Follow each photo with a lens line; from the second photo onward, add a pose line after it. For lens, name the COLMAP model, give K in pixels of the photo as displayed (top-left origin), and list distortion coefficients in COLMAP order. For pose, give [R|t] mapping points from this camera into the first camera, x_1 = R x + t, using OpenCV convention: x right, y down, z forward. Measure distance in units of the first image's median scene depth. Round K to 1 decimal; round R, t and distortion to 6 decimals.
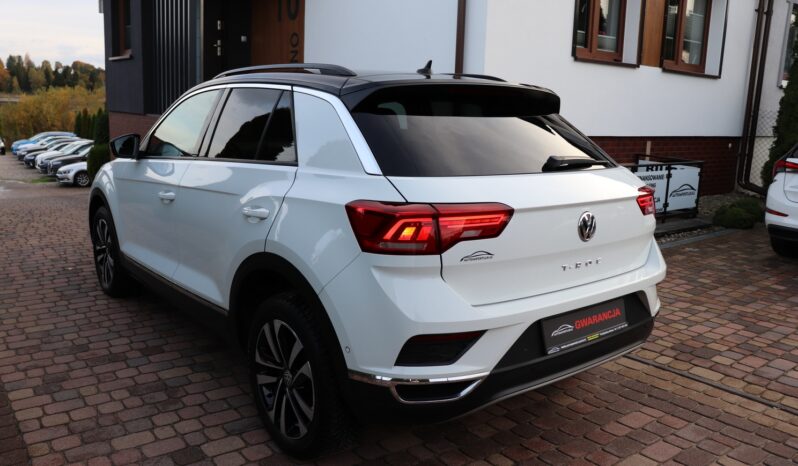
lens RADIAL K [[652.2, 0, 395.0], [0, 652.2, 238.4], [0, 0, 1]] dist [-0.170130, 0.131786]
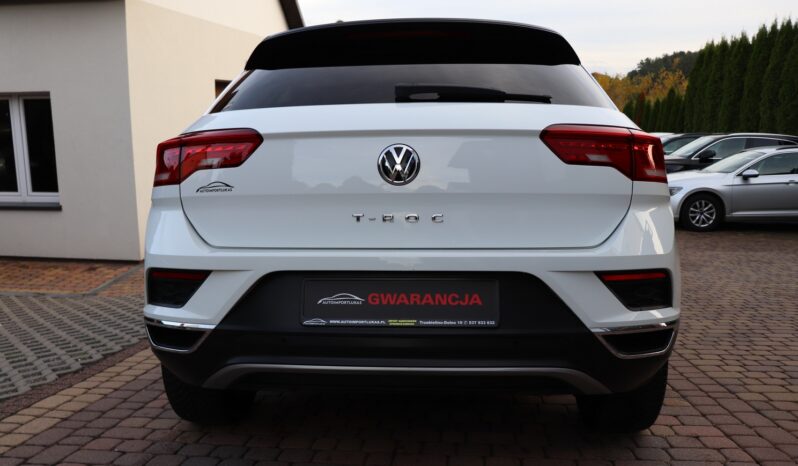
lens RADIAL K [[652.2, 0, 398.2], [0, 652.2, 227.9], [0, 0, 1]] dist [-0.170130, 0.131786]
pose [[0.746991, 0.004156, -0.664821, 0.829877], [-0.107046, 0.987685, -0.114102, 0.143619], [0.656159, 0.156400, 0.738237, 0.495758]]
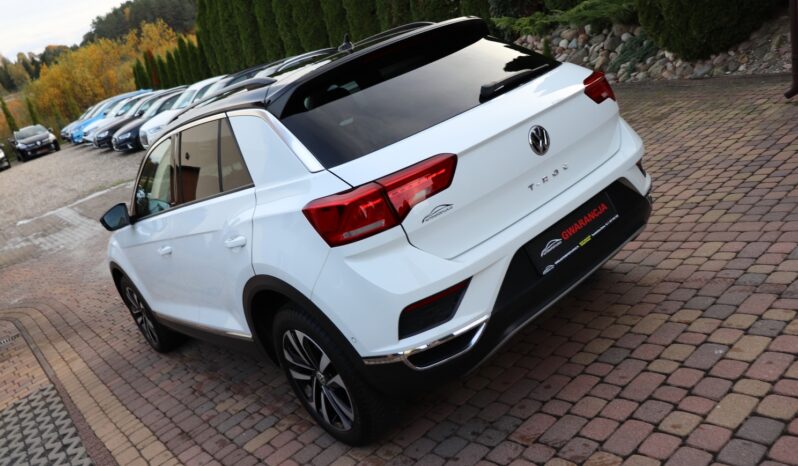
lens RADIAL K [[652.2, 0, 401.4], [0, 652.2, 226.9], [0, 0, 1]] dist [-0.170130, 0.131786]
pose [[0.931820, -0.356349, -0.068757, 0.127685], [0.359637, 0.932095, 0.043135, -0.013581], [0.048717, -0.064921, 0.996701, -0.014110]]
